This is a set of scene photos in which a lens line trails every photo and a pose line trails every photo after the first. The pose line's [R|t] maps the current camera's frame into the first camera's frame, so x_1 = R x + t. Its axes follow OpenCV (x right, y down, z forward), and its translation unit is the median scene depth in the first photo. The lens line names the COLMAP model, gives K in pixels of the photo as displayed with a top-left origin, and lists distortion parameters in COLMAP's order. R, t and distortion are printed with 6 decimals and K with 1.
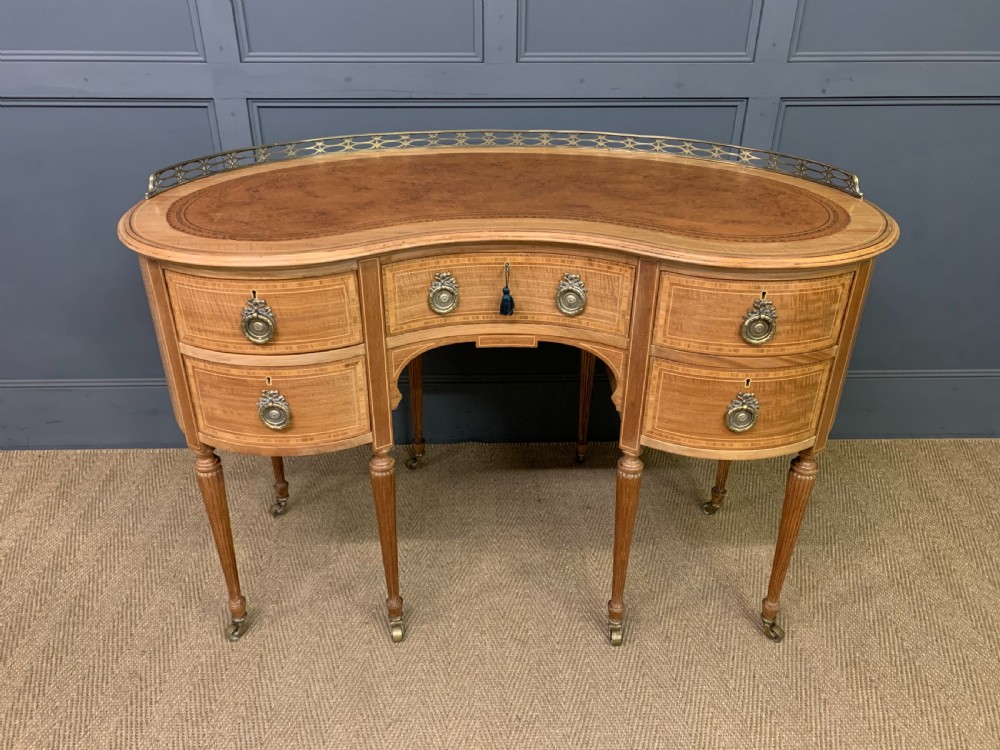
lens RADIAL K [[776.3, 0, 488.5], [0, 776.3, 367.9], [0, 0, 1]] dist [0.031589, -0.018387]
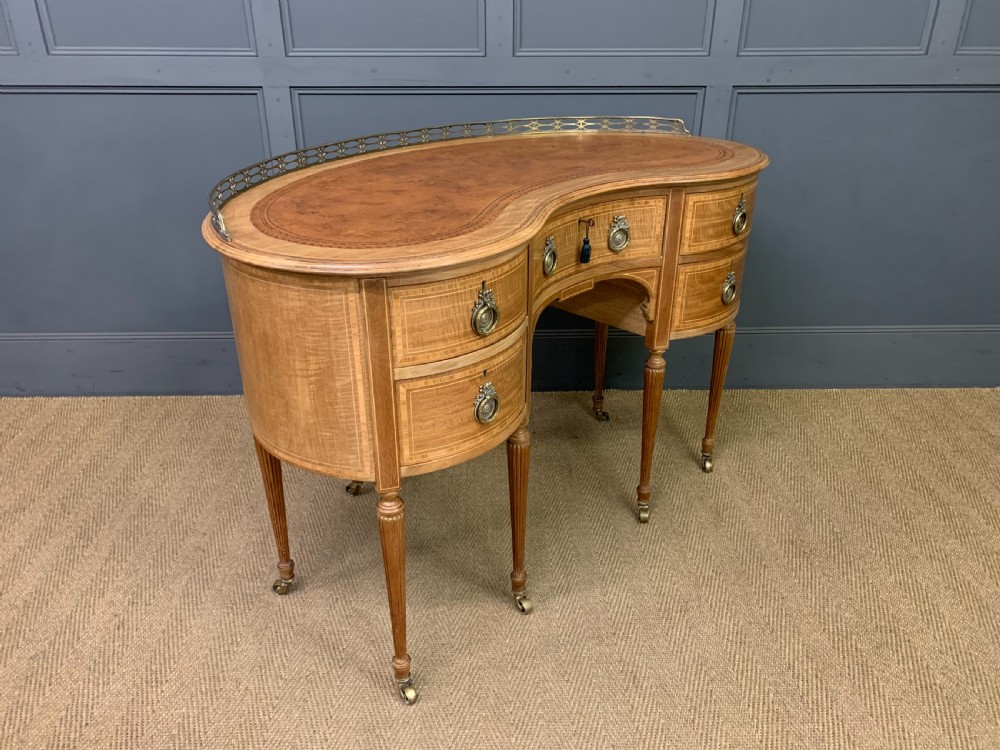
lens RADIAL K [[776.3, 0, 492.3], [0, 776.3, 379.3], [0, 0, 1]] dist [0.031589, -0.018387]
pose [[0.999993, -0.000562, -0.003660, 0.008579], [0.000441, 0.999456, -0.032975, 0.161883], [0.003676, 0.032973, 0.999449, -0.210258]]
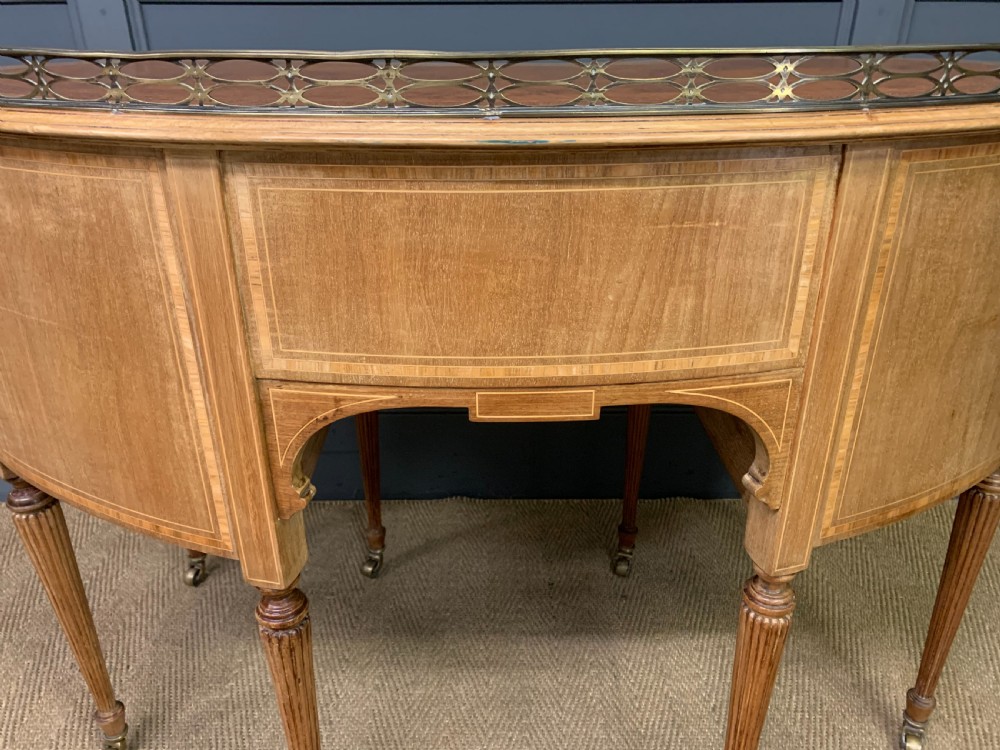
lens RADIAL K [[776.3, 0, 497.5], [0, 776.3, 377.4], [0, 0, 1]] dist [0.031589, -0.018387]
pose [[0.999571, 0.006359, -0.028586, 0.045915], [-0.008140, 0.998002, -0.062651, 0.040260], [0.028131, 0.062857, 0.997626, 0.377082]]
